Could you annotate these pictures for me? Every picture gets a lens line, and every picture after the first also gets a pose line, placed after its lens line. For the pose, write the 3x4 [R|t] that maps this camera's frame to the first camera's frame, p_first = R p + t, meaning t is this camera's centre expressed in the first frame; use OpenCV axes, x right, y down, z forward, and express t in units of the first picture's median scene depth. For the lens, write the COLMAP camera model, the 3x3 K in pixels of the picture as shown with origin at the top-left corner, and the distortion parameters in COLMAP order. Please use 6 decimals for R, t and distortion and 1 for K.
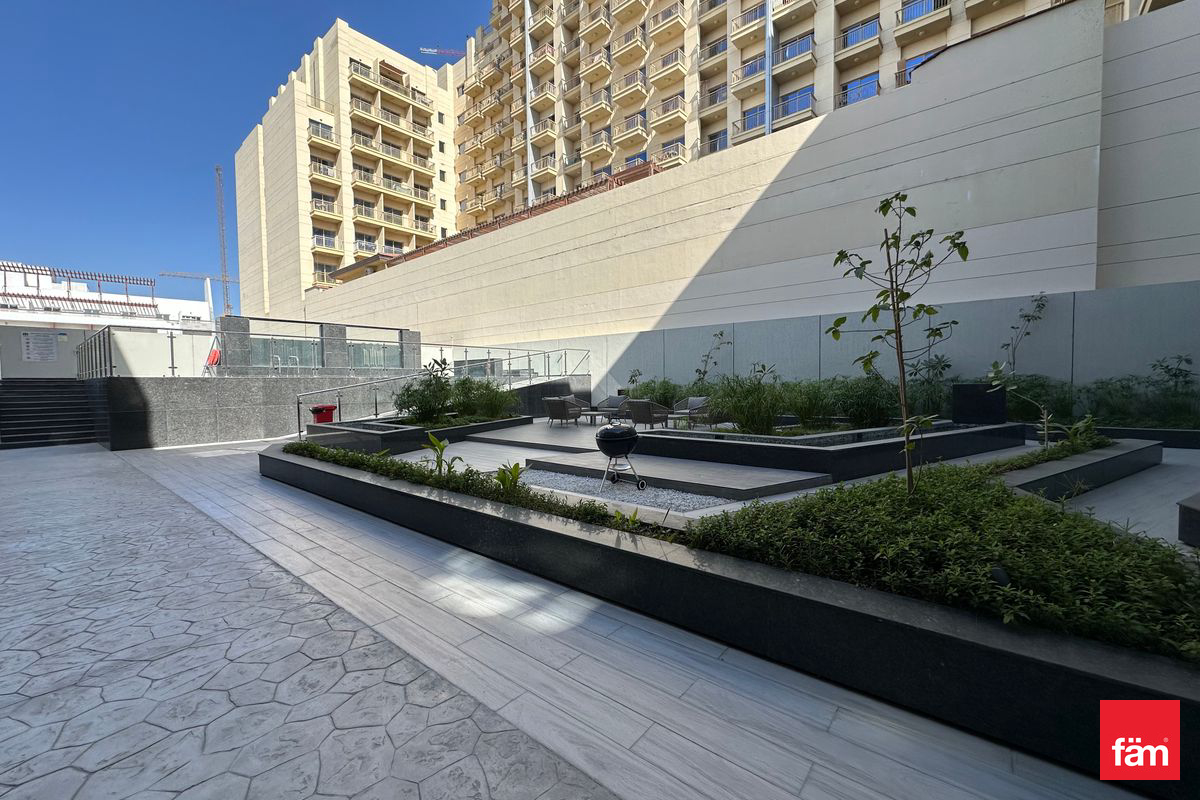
lens RADIAL K [[477.5, 0, 600.0], [0, 477.5, 400.0], [0, 0, 1]] dist [-0.001951, 0.000122]
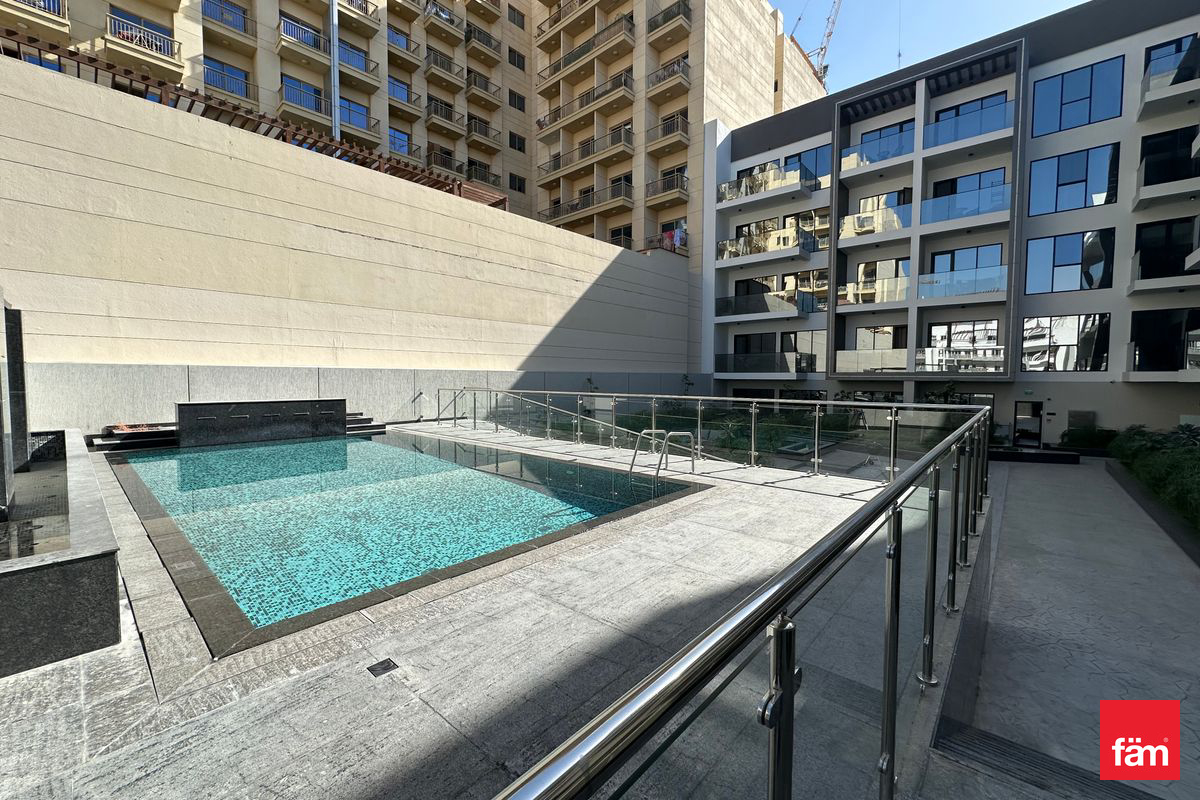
lens RADIAL K [[477.5, 0, 600.0], [0, 477.5, 400.0], [0, 0, 1]] dist [-0.001951, 0.000122]
pose [[0.035348, -0.037275, 0.998680, -0.760032], [0.033677, 0.998781, 0.036087, -0.094989], [-0.998807, 0.032357, 0.036561, 0.677849]]
